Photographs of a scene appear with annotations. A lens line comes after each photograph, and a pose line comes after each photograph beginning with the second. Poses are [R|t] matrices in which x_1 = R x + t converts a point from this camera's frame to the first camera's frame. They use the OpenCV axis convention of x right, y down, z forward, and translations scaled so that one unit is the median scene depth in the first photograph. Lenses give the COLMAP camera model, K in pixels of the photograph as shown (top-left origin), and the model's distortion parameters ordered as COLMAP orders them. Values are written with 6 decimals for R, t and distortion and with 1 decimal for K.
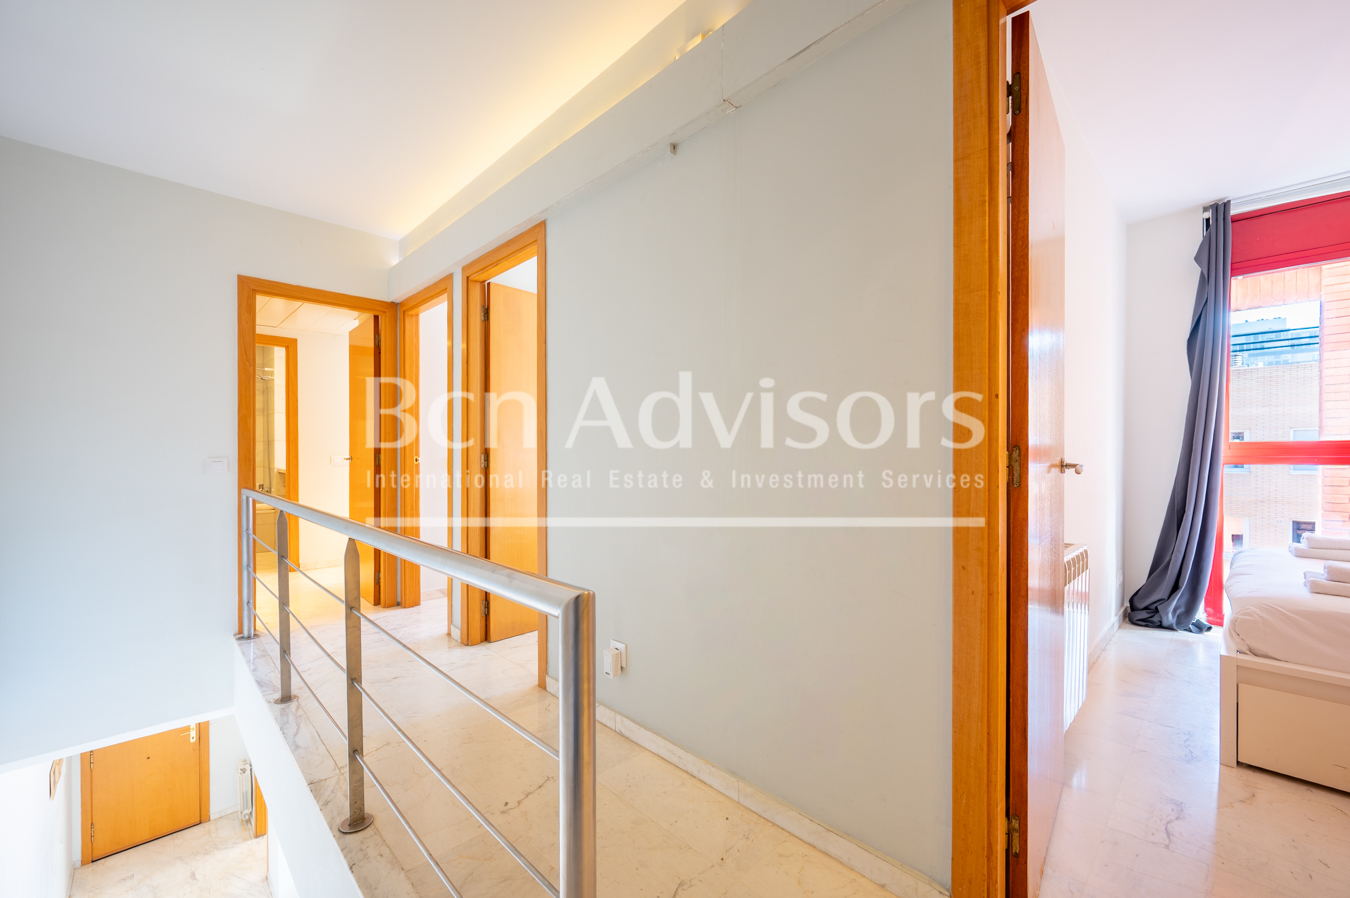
lens RADIAL K [[541.1, 0, 676.9], [0, 541.1, 458.4], [0, 0, 1]] dist [-0.006418, 0.001904]
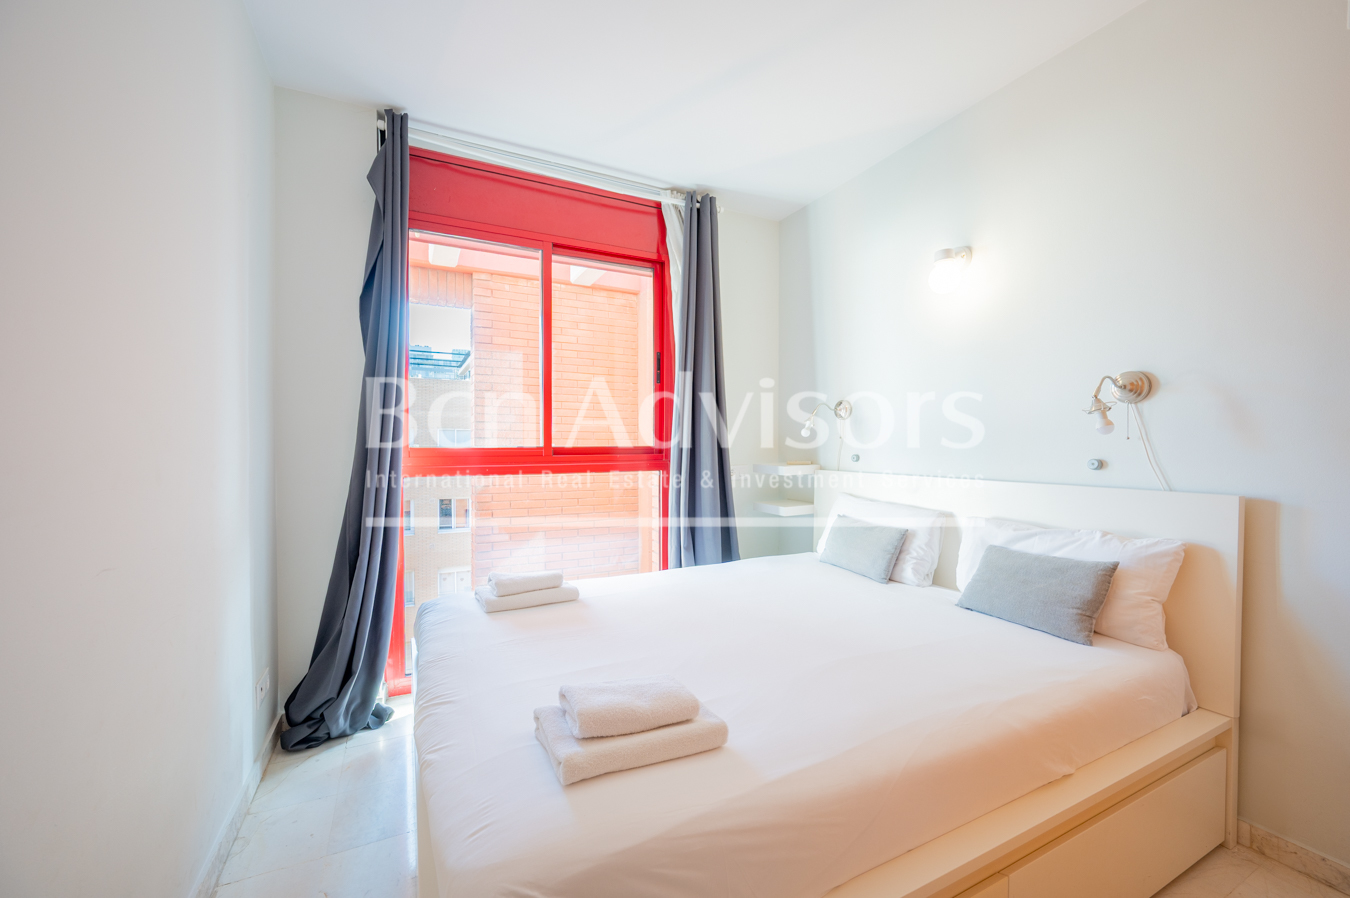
lens RADIAL K [[541.1, 0, 674.1], [0, 541.1, 453.8], [0, 0, 1]] dist [-0.006418, 0.001904]
pose [[0.295594, -0.007530, 0.955284, 0.419521], [0.008662, 0.999949, 0.005201, -0.021998], [-0.955274, 0.006737, 0.295644, 0.428140]]
